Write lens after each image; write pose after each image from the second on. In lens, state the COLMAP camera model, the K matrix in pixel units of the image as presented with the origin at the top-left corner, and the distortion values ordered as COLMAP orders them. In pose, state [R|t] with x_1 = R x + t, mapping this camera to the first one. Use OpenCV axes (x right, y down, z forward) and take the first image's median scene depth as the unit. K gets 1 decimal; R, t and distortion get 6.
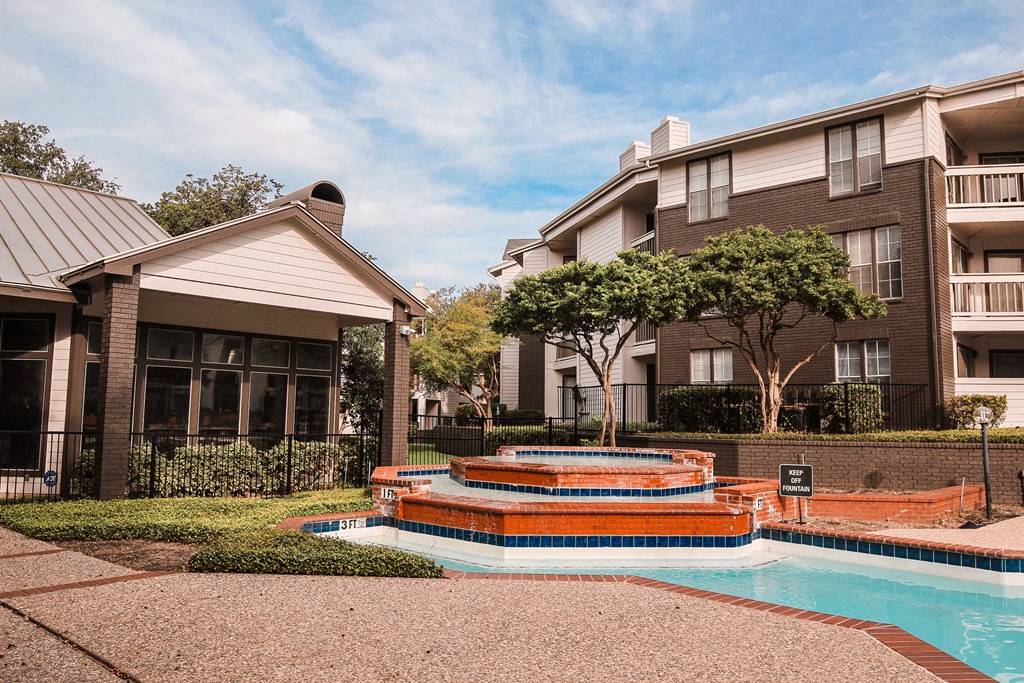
lens RADIAL K [[803.9, 0, 512.0], [0, 803.9, 341.5], [0, 0, 1]] dist [-0.004289, -0.000556]
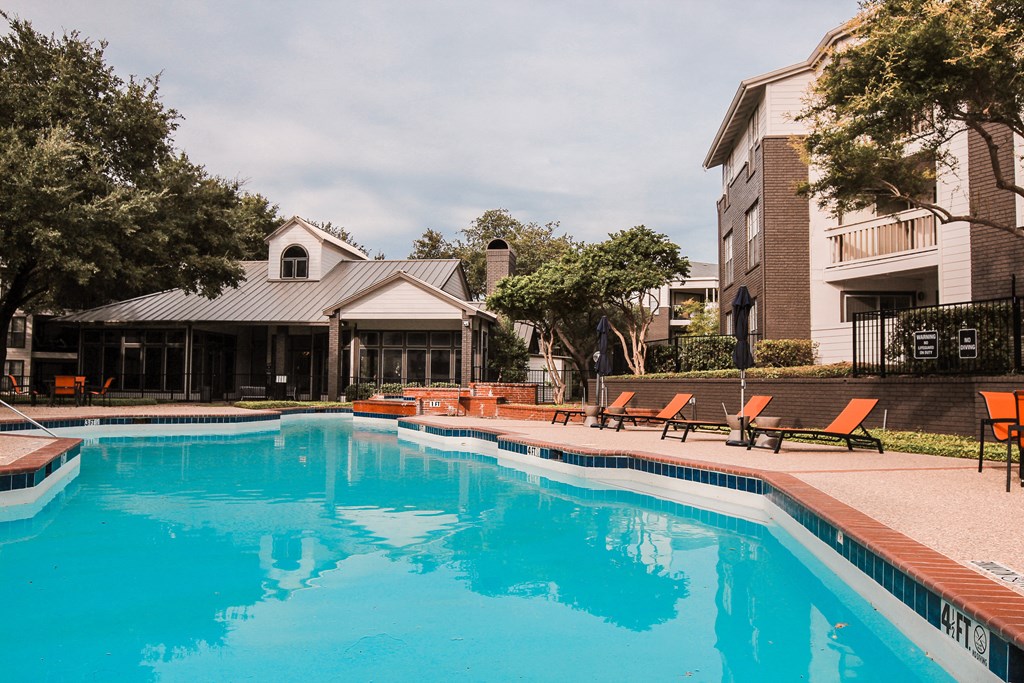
lens RADIAL K [[803.9, 0, 512.0], [0, 803.9, 341.5], [0, 0, 1]] dist [-0.004289, -0.000556]
pose [[0.569687, -0.055435, -0.819990, 1.701743], [0.074042, 0.997127, -0.015970, 0.075370], [0.818520, -0.051616, 0.572155, 0.007195]]
